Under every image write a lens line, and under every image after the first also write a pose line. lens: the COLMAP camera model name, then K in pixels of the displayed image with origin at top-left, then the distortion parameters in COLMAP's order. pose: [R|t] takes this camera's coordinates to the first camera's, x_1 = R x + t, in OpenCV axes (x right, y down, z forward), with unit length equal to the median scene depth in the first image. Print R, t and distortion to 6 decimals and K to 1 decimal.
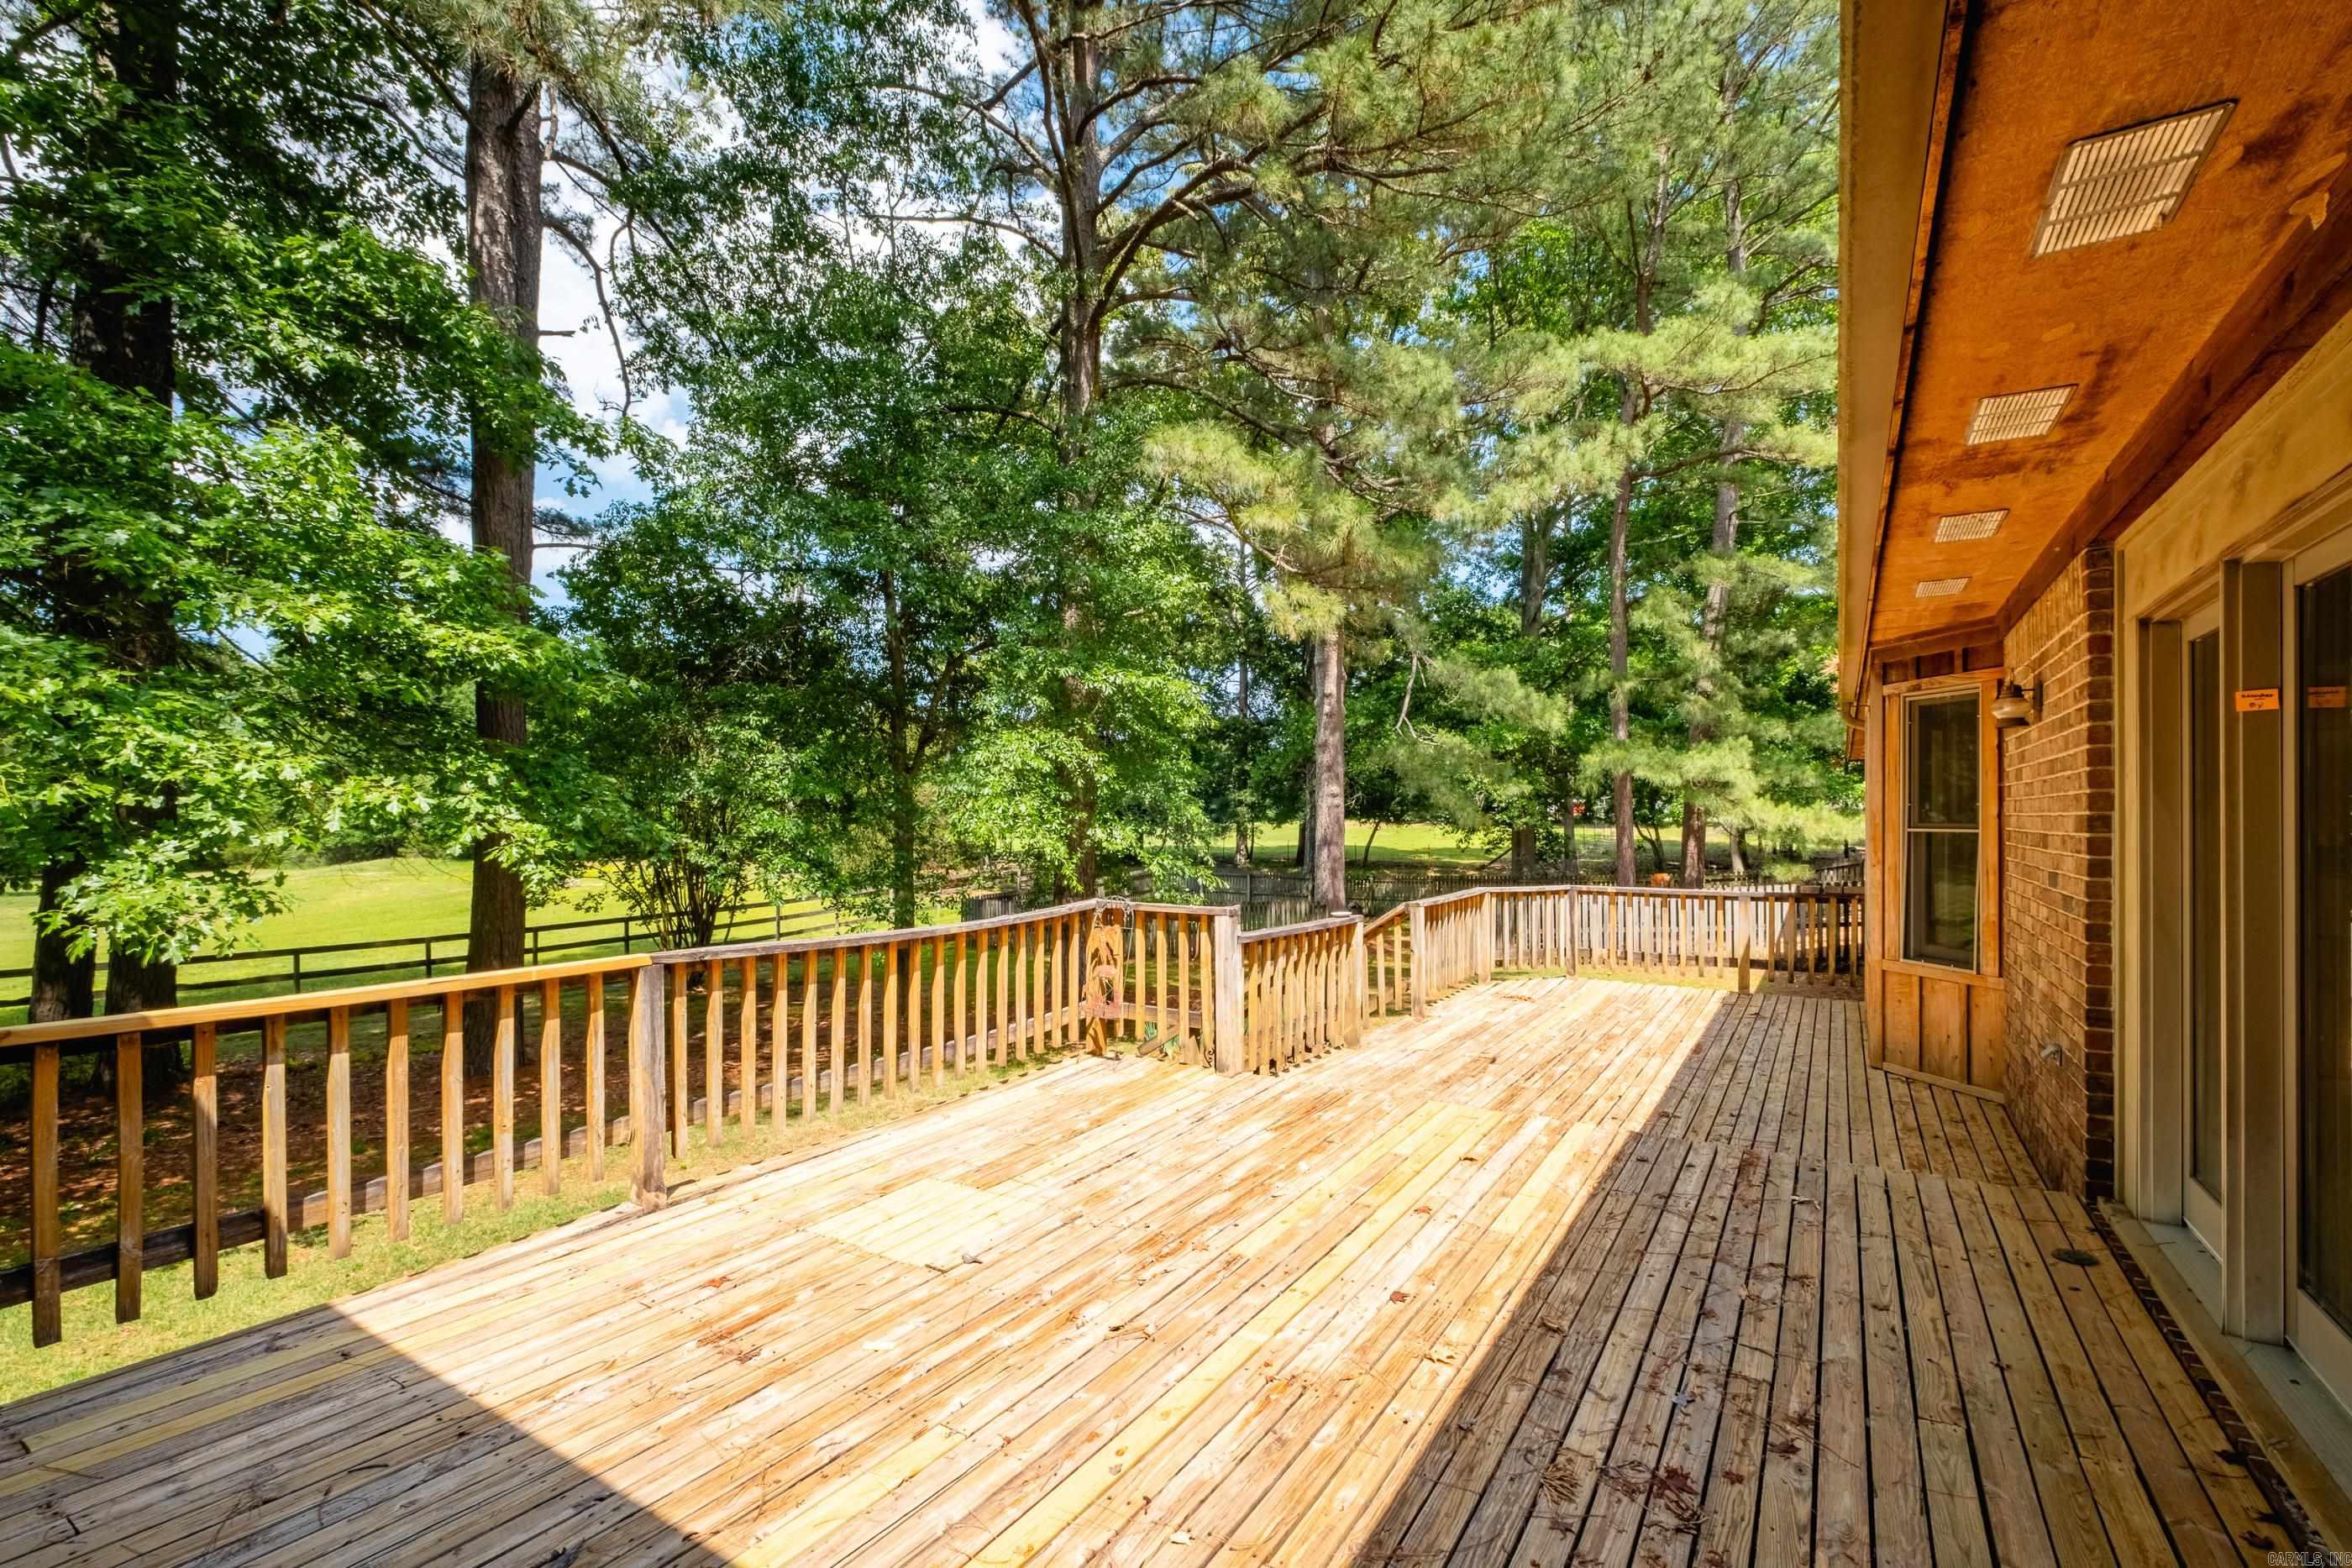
lens RADIAL K [[1038.5, 0, 1179.9], [0, 1038.5, 803.1], [0, 0, 1]] dist [0.007920, -0.002702]
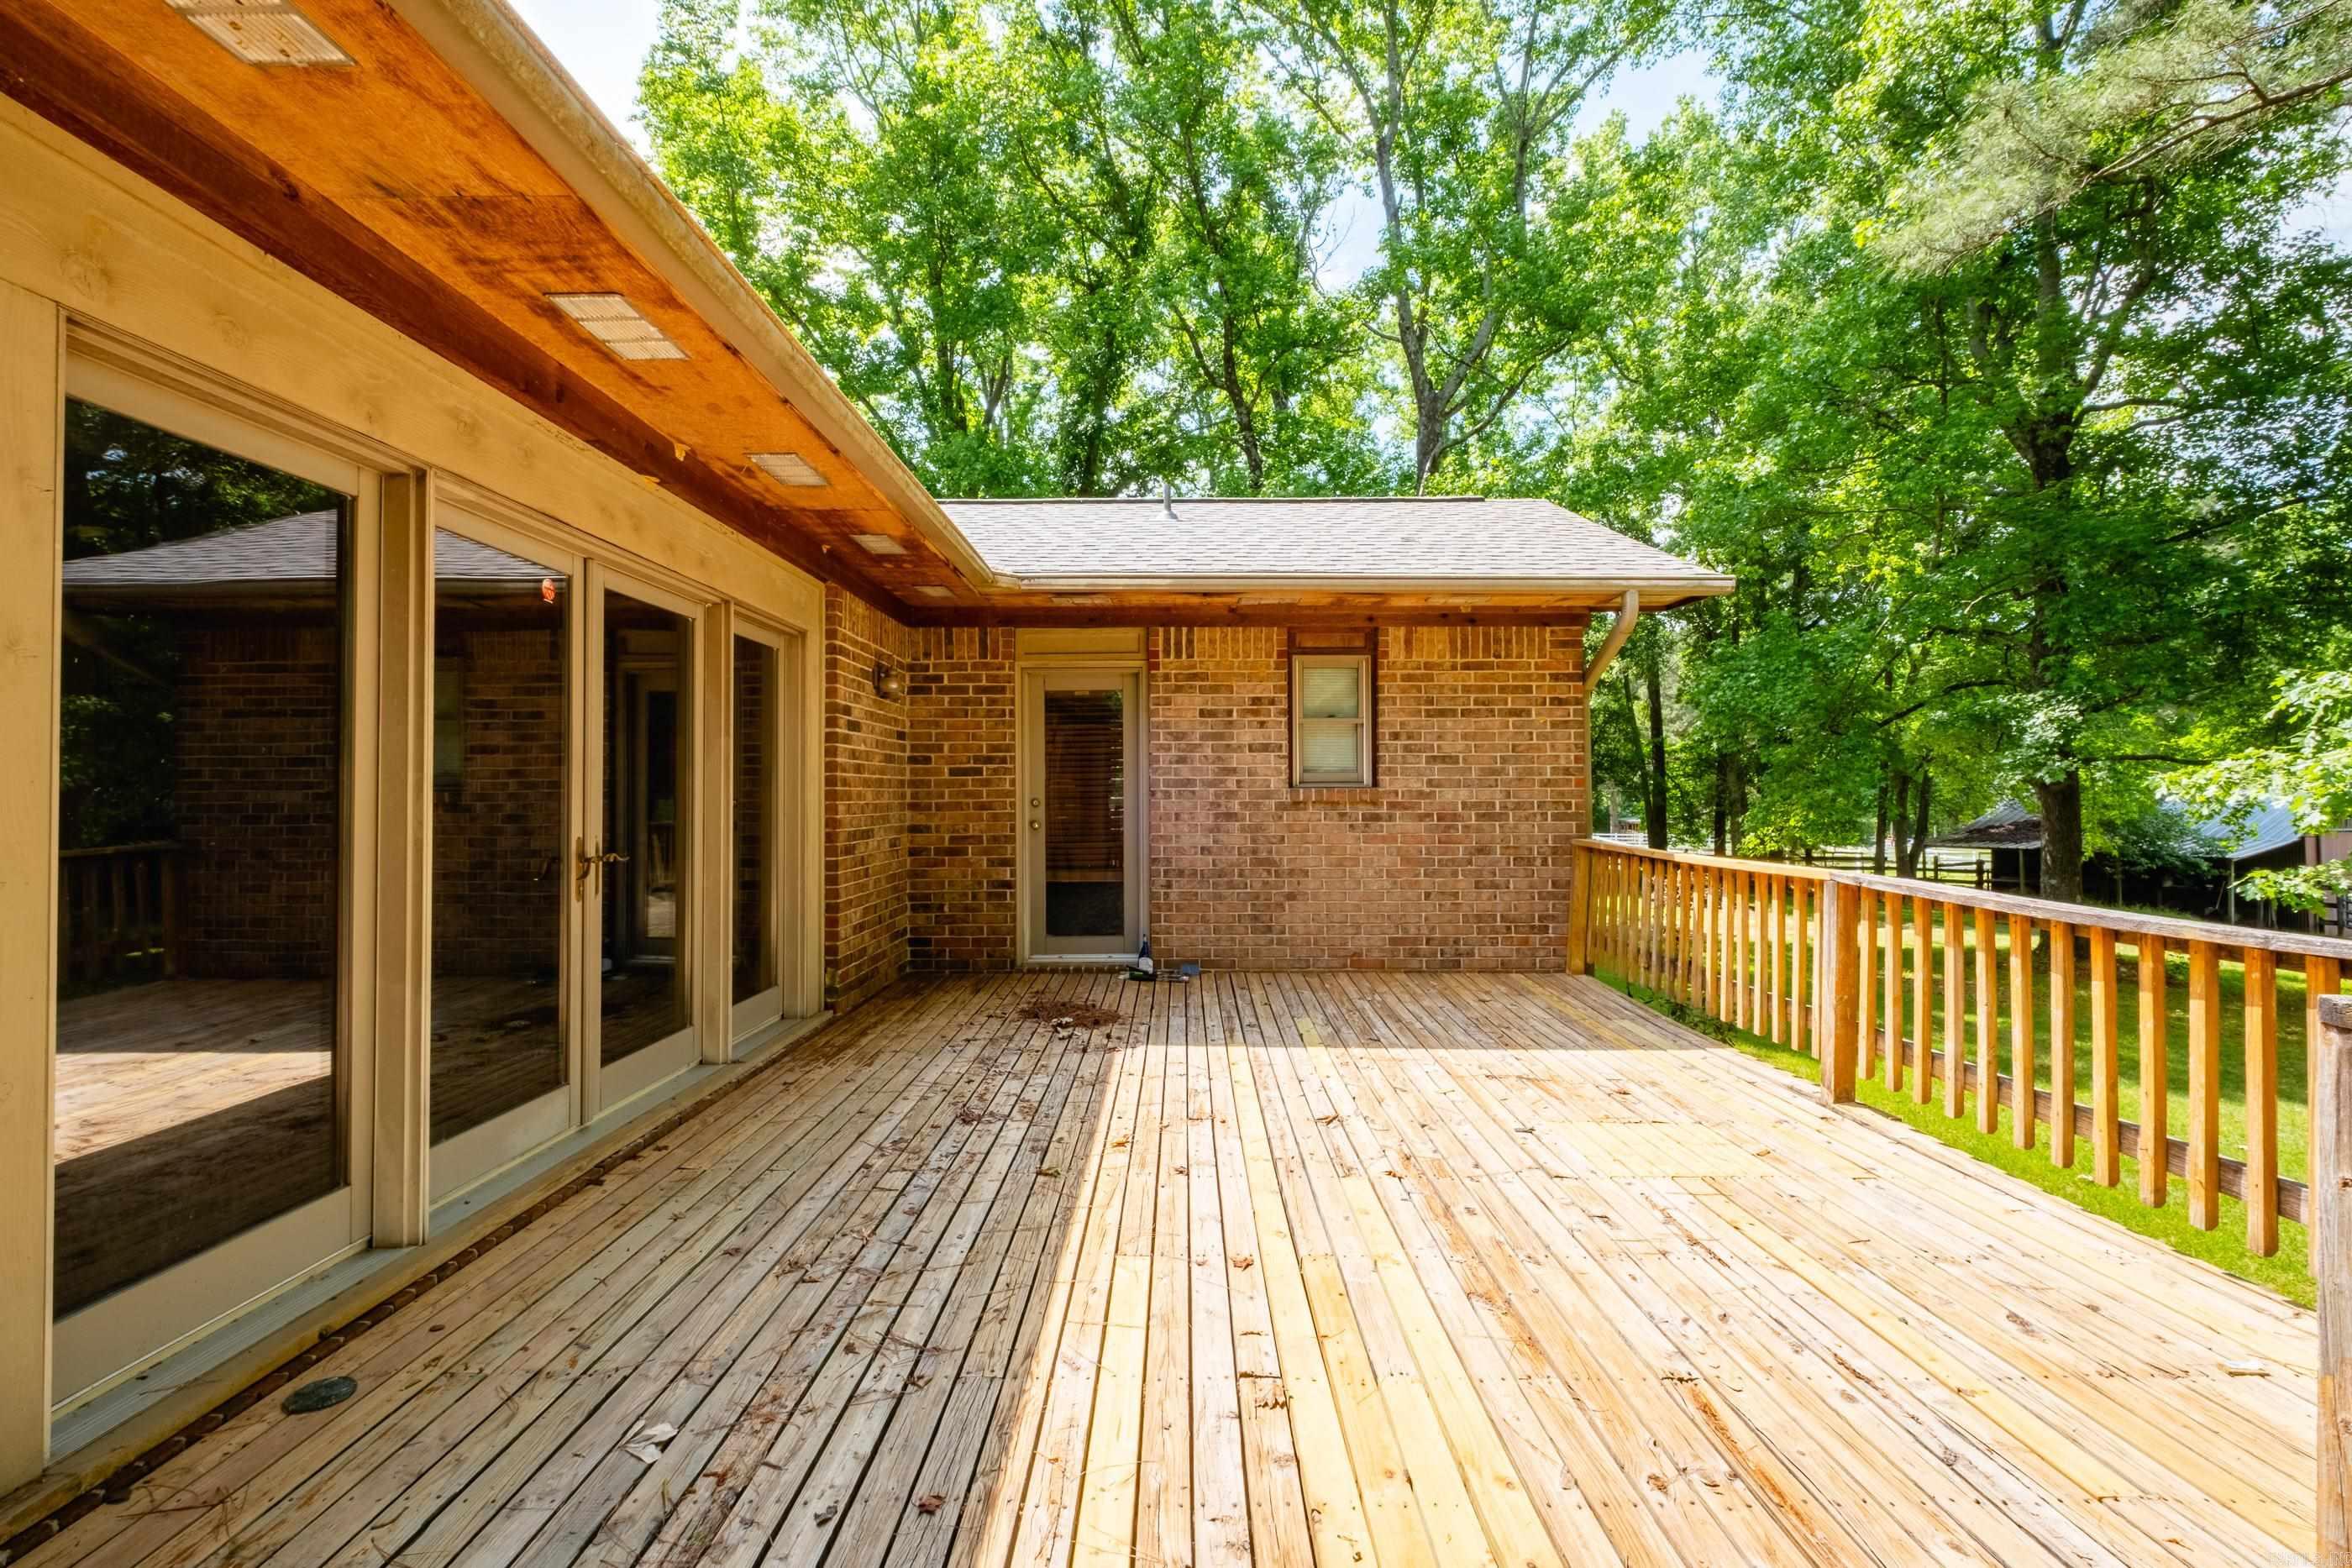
lens RADIAL K [[1038.5, 0, 1176.4], [0, 1038.5, 789.4], [0, 0, 1]] dist [0.007920, -0.002702]
pose [[-0.847873, -0.004912, -0.530176, 0.786976], [0.004702, 0.999848, -0.016784, 0.082816], [0.530178, -0.016723, -0.847721, 1.900990]]
